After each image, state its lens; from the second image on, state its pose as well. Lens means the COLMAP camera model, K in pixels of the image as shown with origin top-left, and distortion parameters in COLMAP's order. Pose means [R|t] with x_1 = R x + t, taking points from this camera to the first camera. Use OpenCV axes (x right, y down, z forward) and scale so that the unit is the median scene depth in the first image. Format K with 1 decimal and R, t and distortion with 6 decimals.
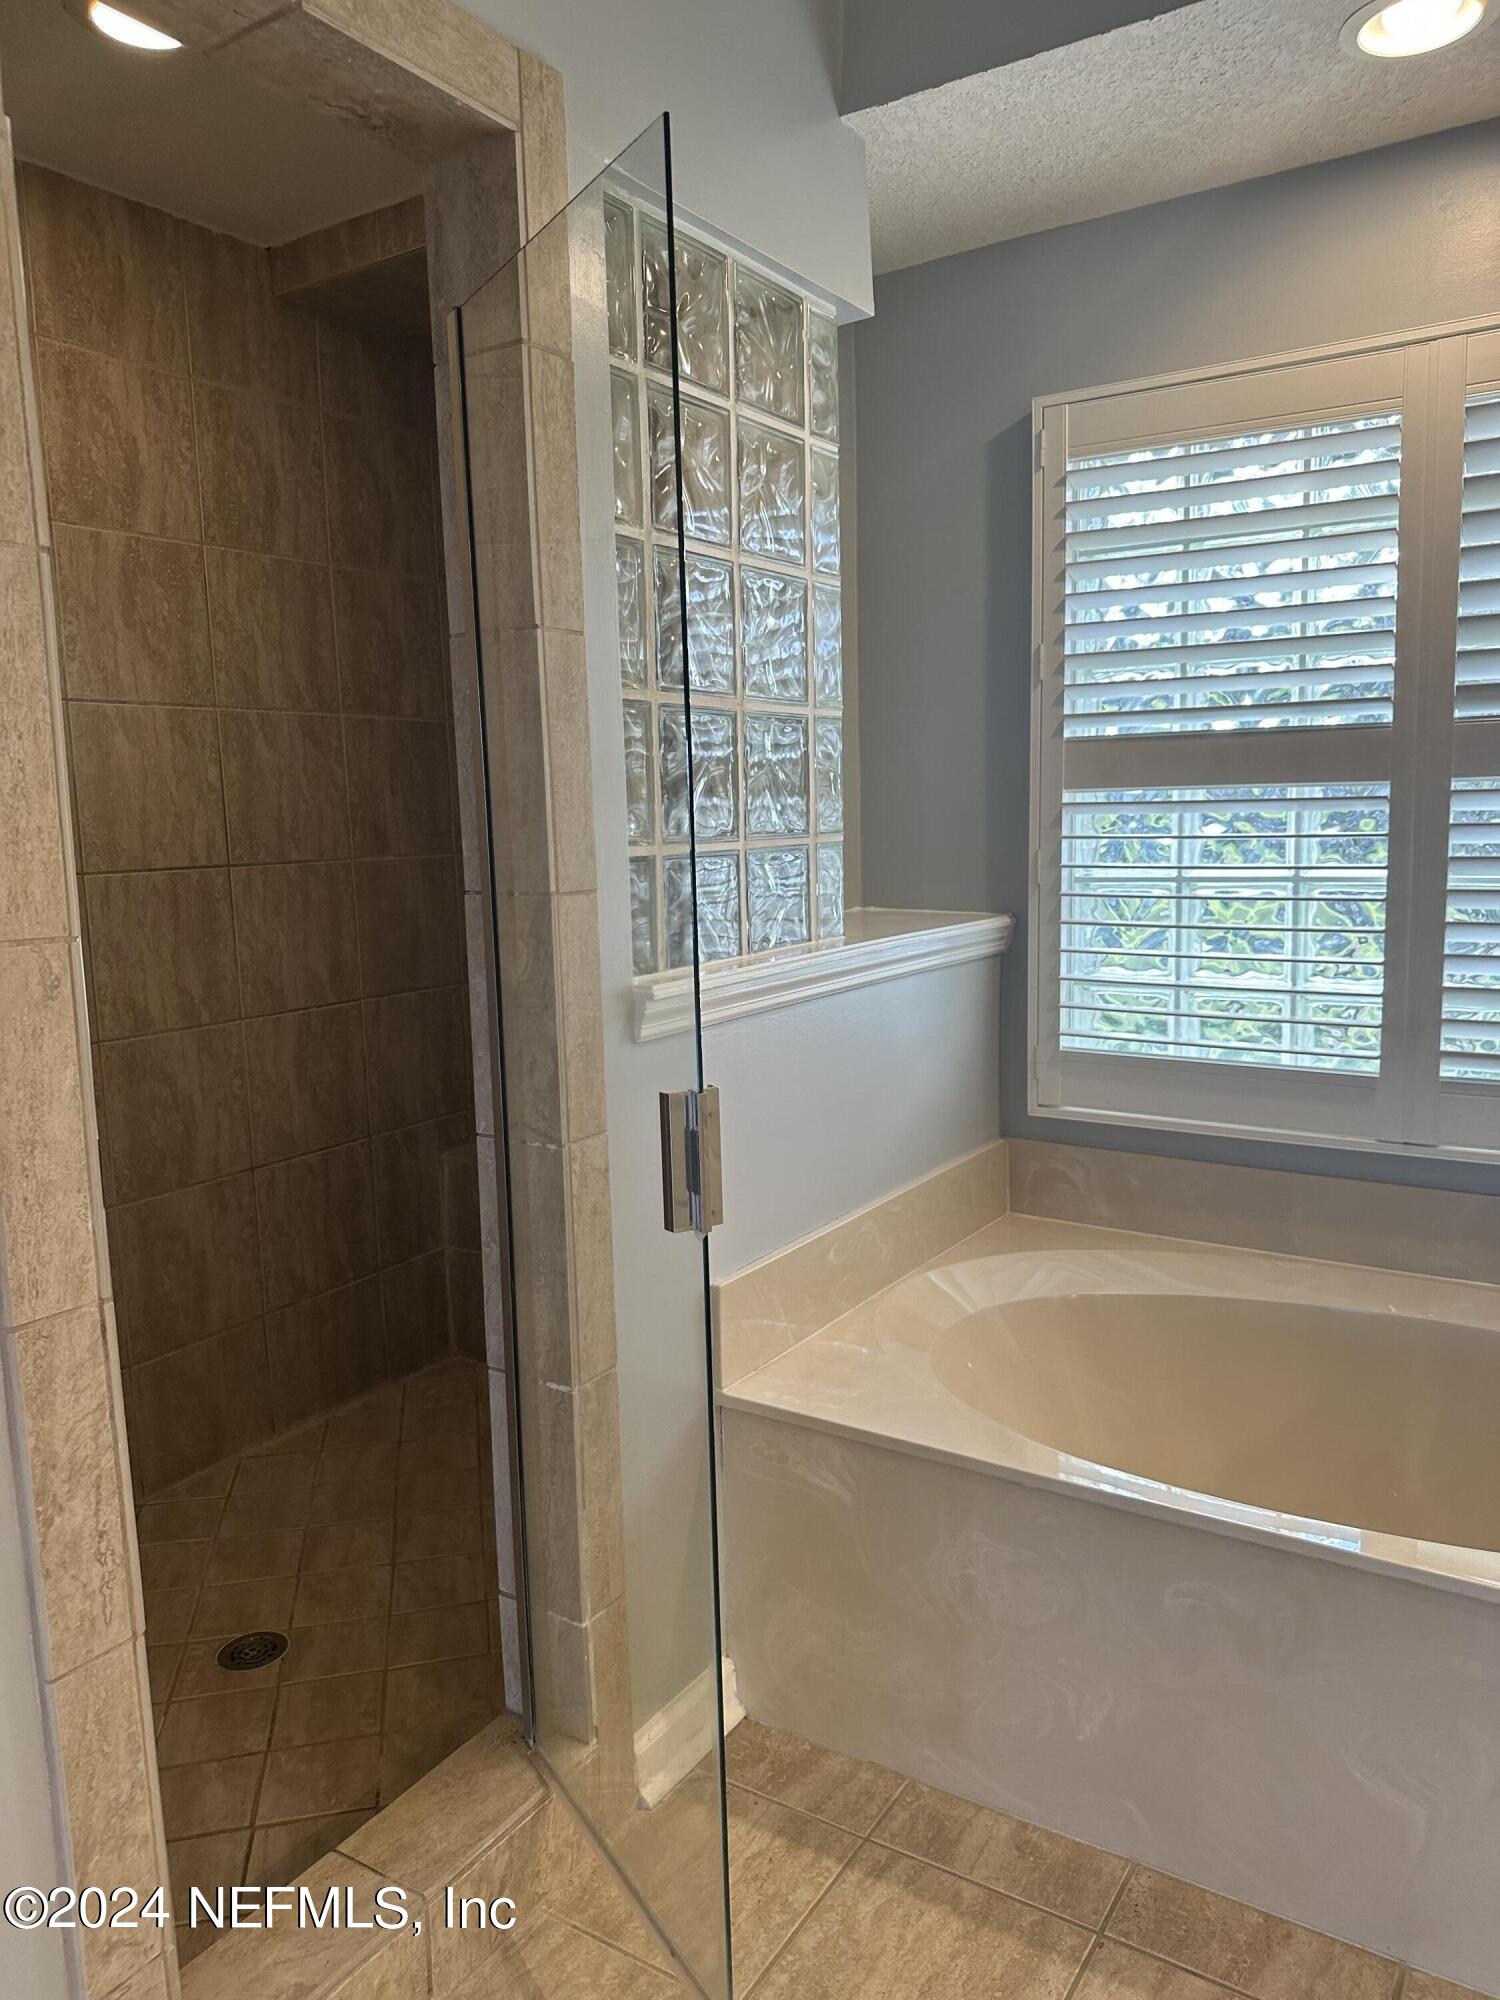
lens RADIAL K [[1411.6, 0, 757.7], [0, 1411.6, 999.4], [0, 0, 1]] dist [0.077771, -0.089184]
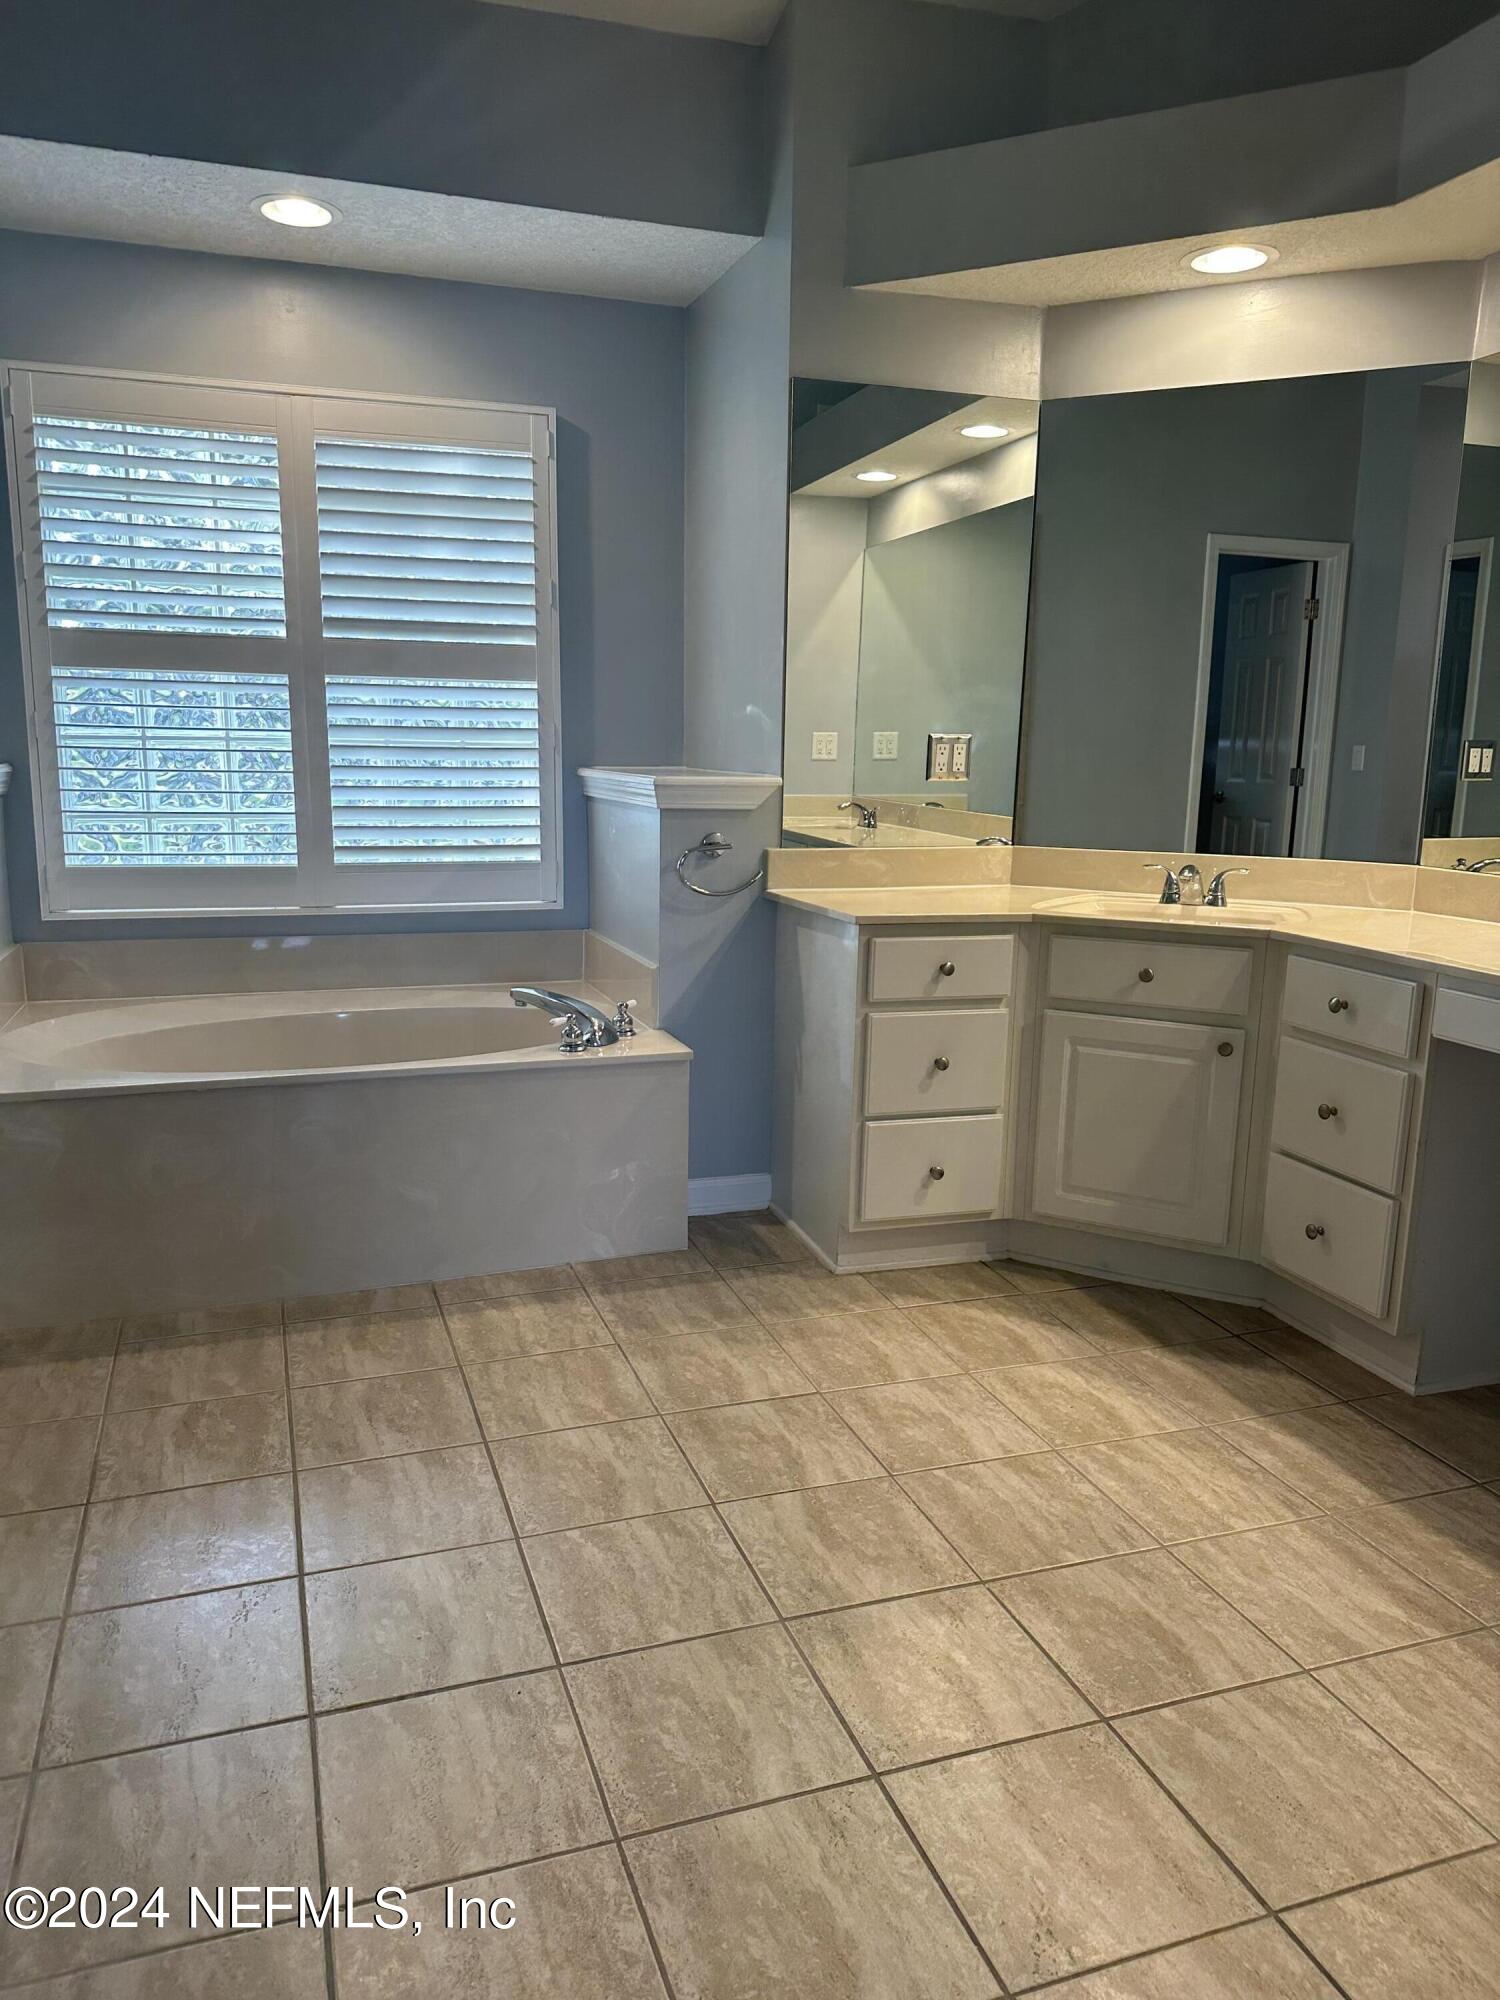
lens RADIAL K [[1411.6, 0, 757.7], [0, 1411.6, 999.4], [0, 0, 1]] dist [0.077771, -0.089184]
pose [[0.619483, -0.116238, 0.776356, -0.479401], [0.079460, 0.993182, 0.085297, 0.105300], [-0.780978, 0.008849, 0.624496, -0.367056]]
